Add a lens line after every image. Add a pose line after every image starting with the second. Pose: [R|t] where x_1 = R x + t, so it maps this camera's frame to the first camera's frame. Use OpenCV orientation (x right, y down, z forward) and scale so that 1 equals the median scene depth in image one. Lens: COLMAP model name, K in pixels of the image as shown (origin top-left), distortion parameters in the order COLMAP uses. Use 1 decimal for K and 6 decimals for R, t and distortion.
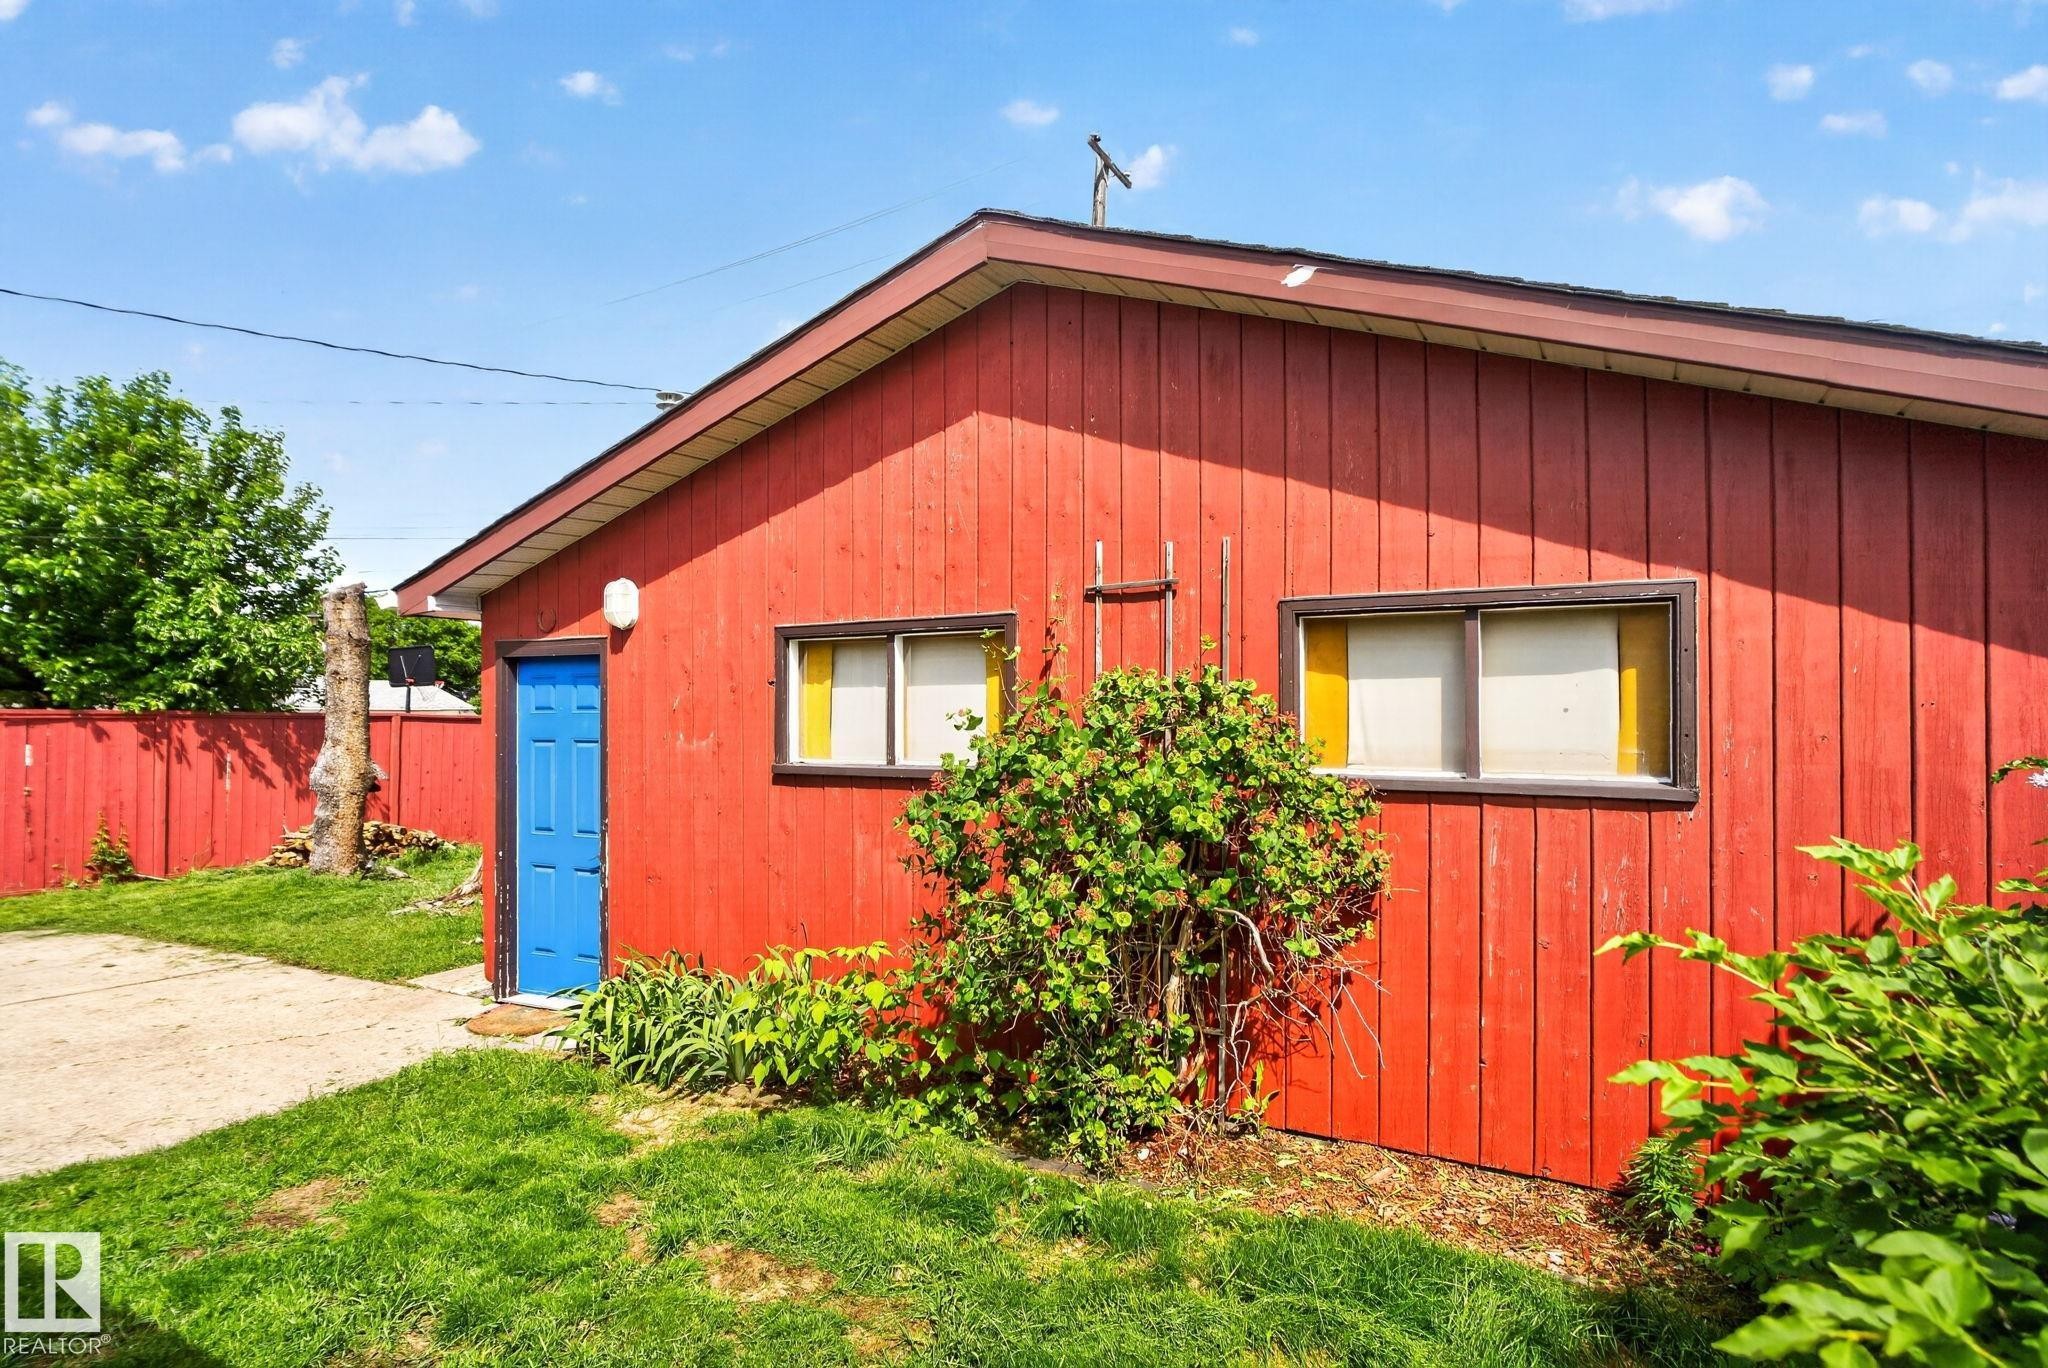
lens RADIAL K [[1059.8, 0, 1036.4], [0, 1059.8, 684.7], [0, 0, 1]] dist [-0.000740, 0.000249]
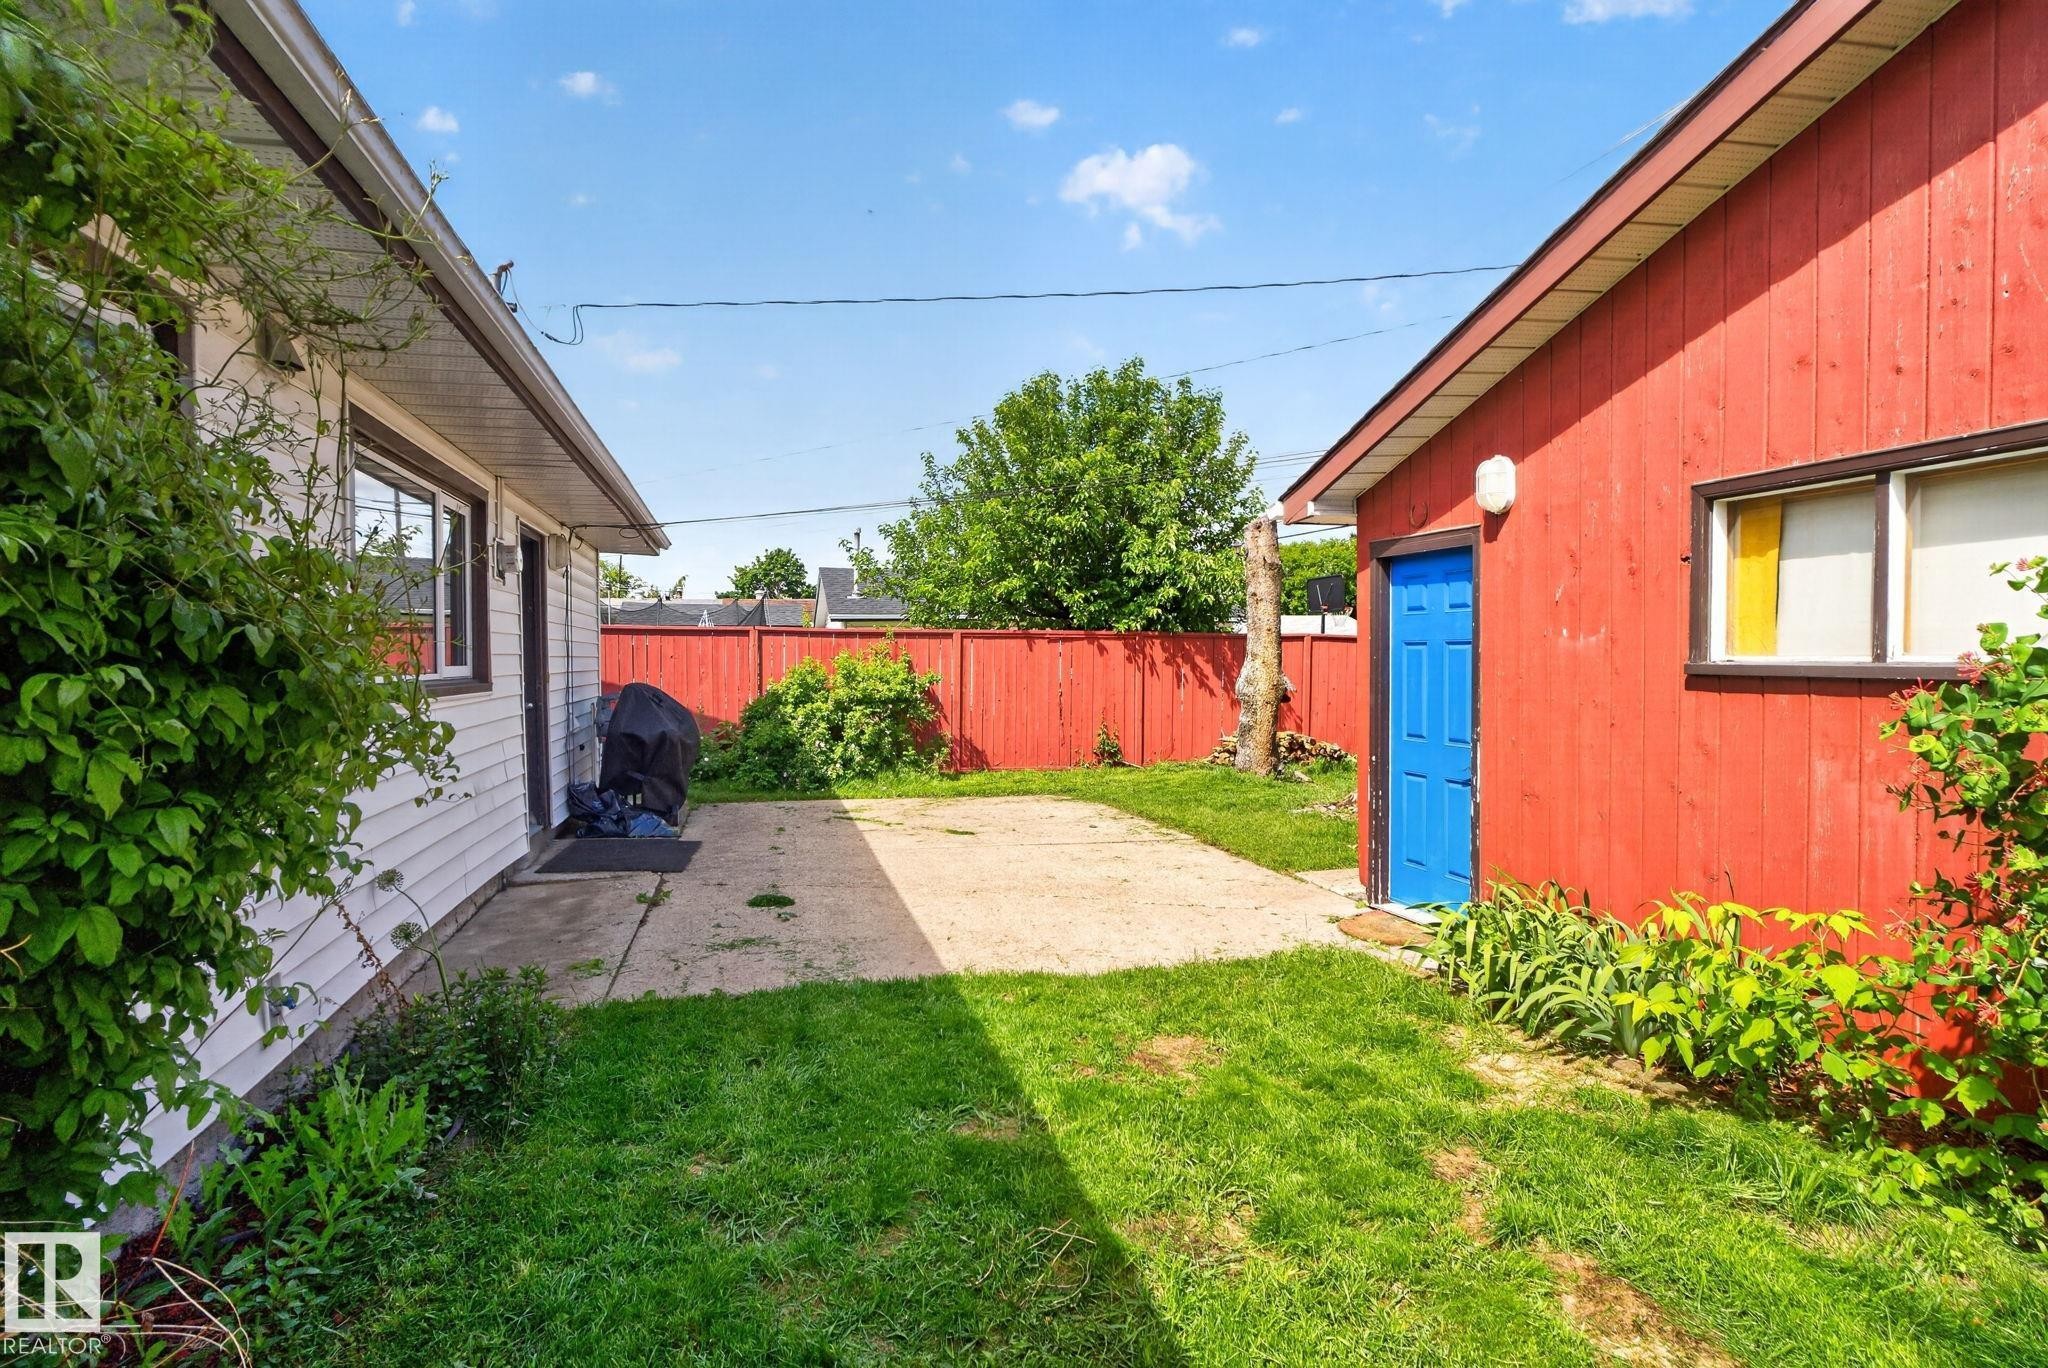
lens RADIAL K [[1059.8, 0, 1036.4], [0, 1059.8, 684.7], [0, 0, 1]] dist [-0.000740, 0.000249]
pose [[0.687185, 0.022692, -0.726128, -0.014666], [0.022172, 0.998391, 0.052184, 0.044777], [0.726144, -0.051960, 0.685577, 0.141535]]
